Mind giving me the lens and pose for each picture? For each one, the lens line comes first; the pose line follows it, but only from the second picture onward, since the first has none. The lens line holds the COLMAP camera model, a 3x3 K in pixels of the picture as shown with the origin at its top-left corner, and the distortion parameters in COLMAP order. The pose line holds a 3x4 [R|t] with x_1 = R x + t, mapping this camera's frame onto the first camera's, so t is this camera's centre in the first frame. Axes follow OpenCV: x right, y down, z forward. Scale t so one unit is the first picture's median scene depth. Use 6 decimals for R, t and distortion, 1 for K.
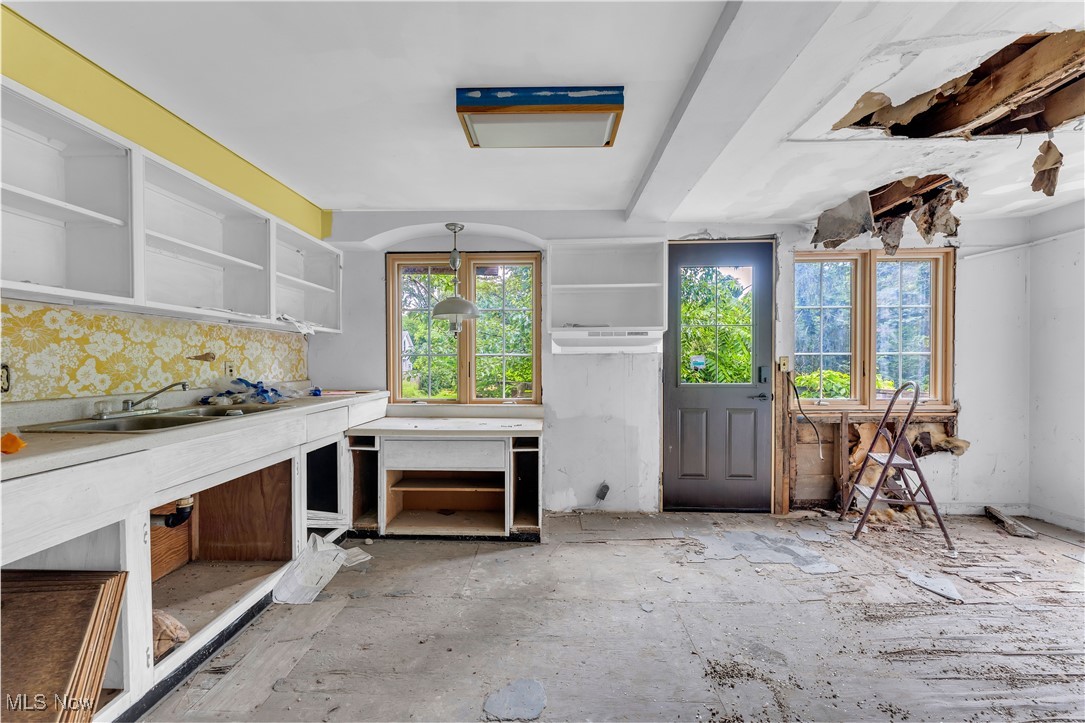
lens RADIAL K [[432.1, 0, 535.4], [0, 432.1, 367.8], [0, 0, 1]] dist [0.001116, -0.000054]
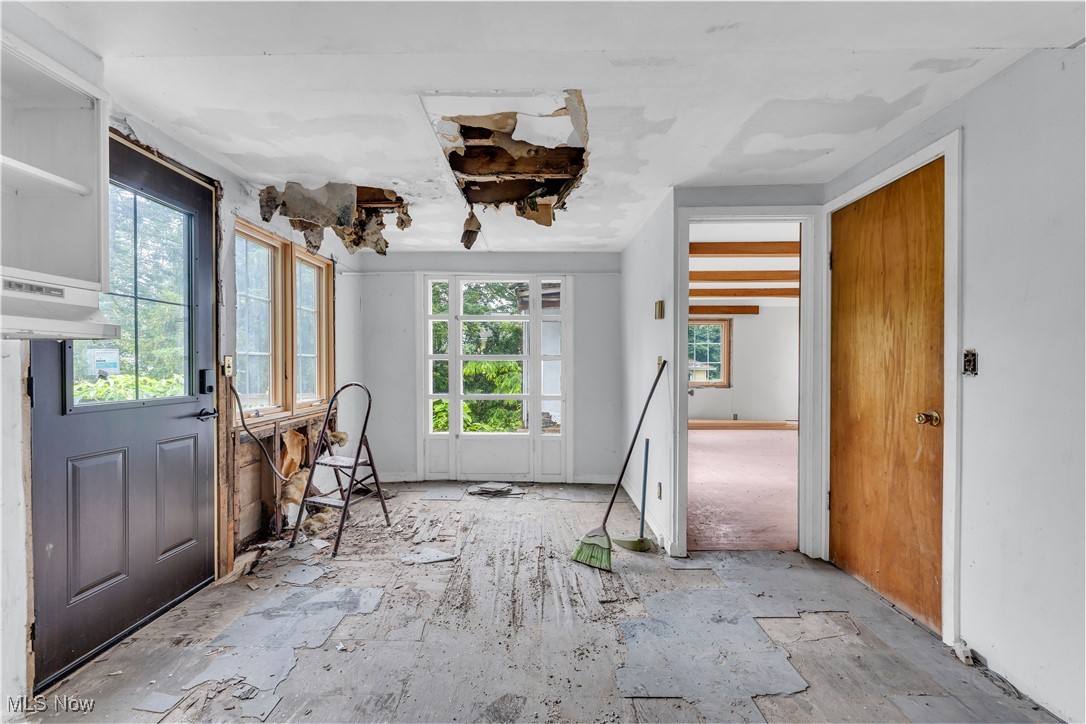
lens RADIAL K [[432.5, 0, 534.8], [0, 432.5, 368.2], [0, 0, 1]] dist [0.001116, -0.000054]
pose [[-0.023413, -0.004305, 0.999717, -0.194395], [0.011369, 0.999925, 0.004572, -0.002432], [-0.999661, 0.011473, -0.023362, 0.605538]]
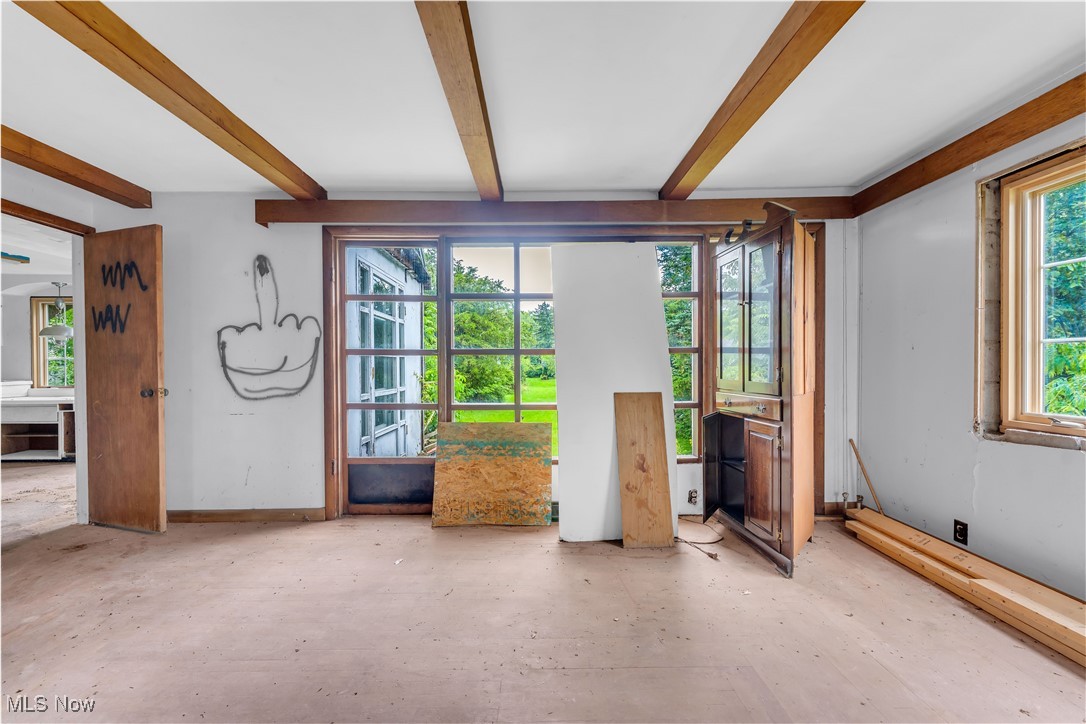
lens RADIAL K [[432.5, 0, 537.9], [0, 432.5, 369.2], [0, 0, 1]] dist [0.001116, -0.000054]
pose [[0.998747, -0.003137, 0.049940, 1.879966], [0.003040, 0.999993, 0.002011, 0.014254], [-0.049946, -0.001856, 0.998750, -0.930652]]
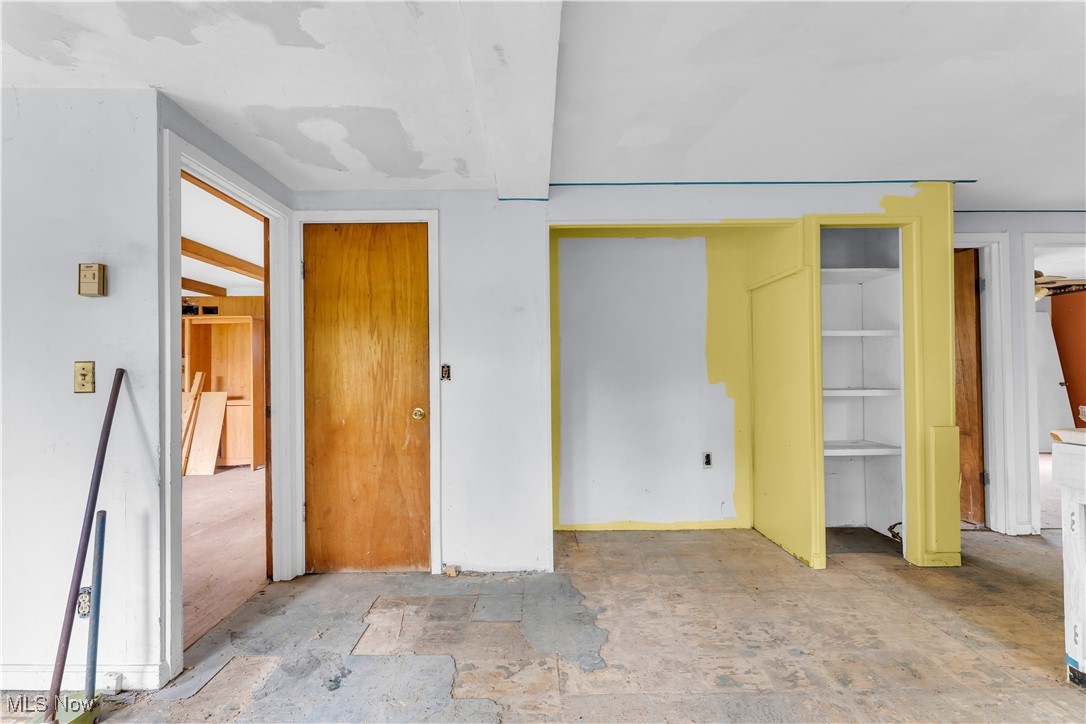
lens RADIAL K [[432.5, 0, 537.5], [0, 432.5, 369.6], [0, 0, 1]] dist [0.001116, -0.000054]
pose [[-0.999252, 0.011736, -0.036855, 0.256493], [0.011549, 0.999919, 0.005297, -0.008262], [0.036914, 0.004867, -0.999307, 0.889845]]
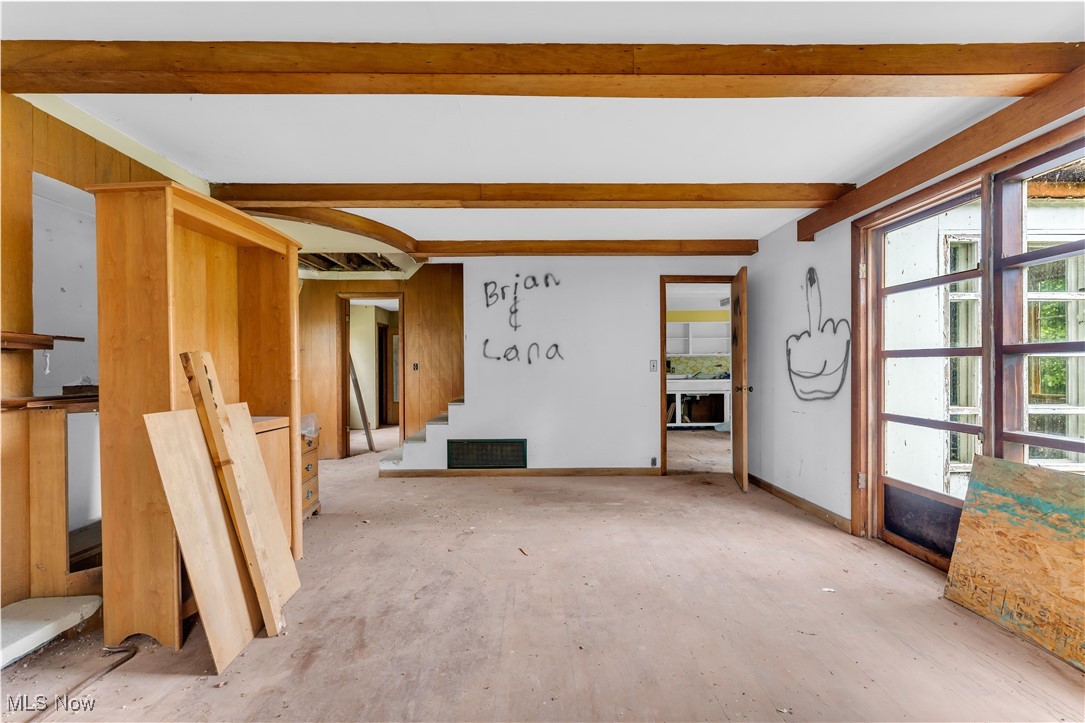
lens RADIAL K [[432.1, 0, 536.8], [0, 432.1, 371.7], [0, 0, 1]] dist [0.001116, -0.000054]
pose [[0.051381, 0.007397, -0.998652, 2.406310], [-0.005029, 0.999962, 0.007148, 0.006474], [0.998666, 0.004655, 0.051416, -0.601438]]
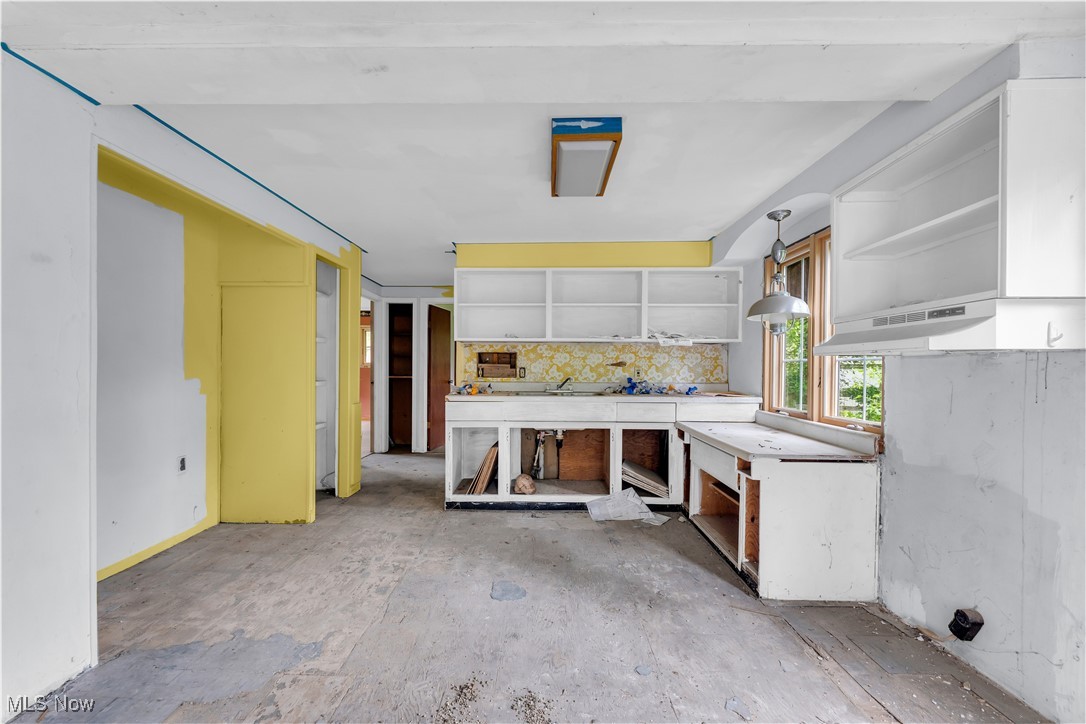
lens RADIAL K [[432.5, 0, 535.0], [0, 432.5, 369.7], [0, 0, 1]] dist [0.001116, -0.000054]
pose [[0.006949, 0.008142, -0.999943, 0.804436], [-0.020407, 0.999760, 0.007999, -0.009251], [0.999768, 0.020351, 0.007113, 0.588197]]
